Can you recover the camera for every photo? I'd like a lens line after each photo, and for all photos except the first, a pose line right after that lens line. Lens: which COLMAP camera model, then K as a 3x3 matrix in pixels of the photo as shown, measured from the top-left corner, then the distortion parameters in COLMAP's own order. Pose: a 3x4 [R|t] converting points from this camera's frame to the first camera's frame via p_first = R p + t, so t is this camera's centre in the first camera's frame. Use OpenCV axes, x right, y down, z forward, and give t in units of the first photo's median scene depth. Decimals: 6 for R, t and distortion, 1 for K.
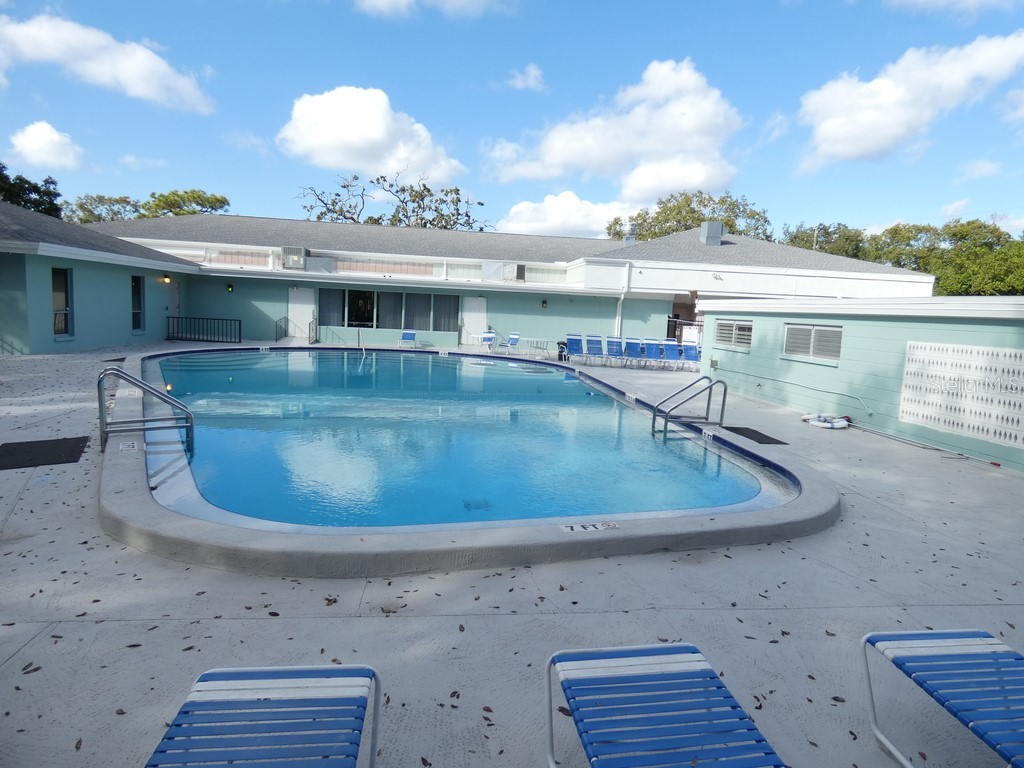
lens RADIAL K [[613.2, 0, 514.5], [0, 613.2, 379.2], [0, 0, 1]] dist [0.002309, 0.000521]
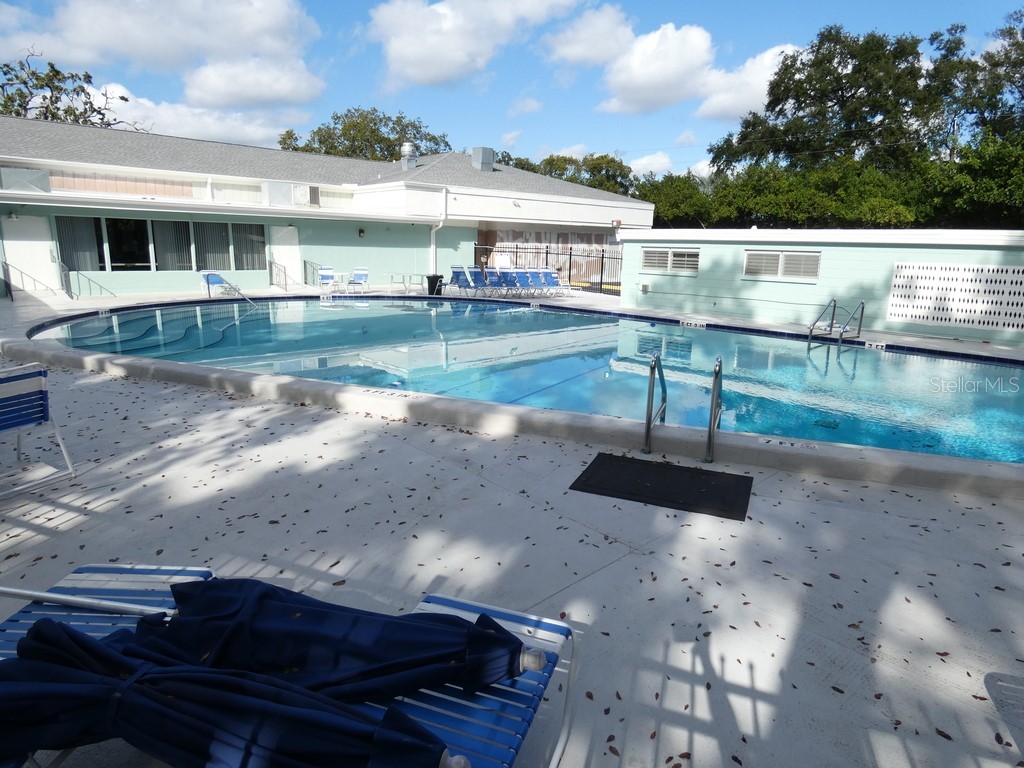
lens RADIAL K [[613.2, 0, 514.5], [0, 613.2, 379.2], [0, 0, 1]] dist [0.002309, 0.000521]
pose [[0.814699, -0.151271, 0.559805, -0.322920], [0.081260, 0.985632, 0.148078, -0.028813], [-0.574162, -0.075149, 0.815286, 0.134959]]
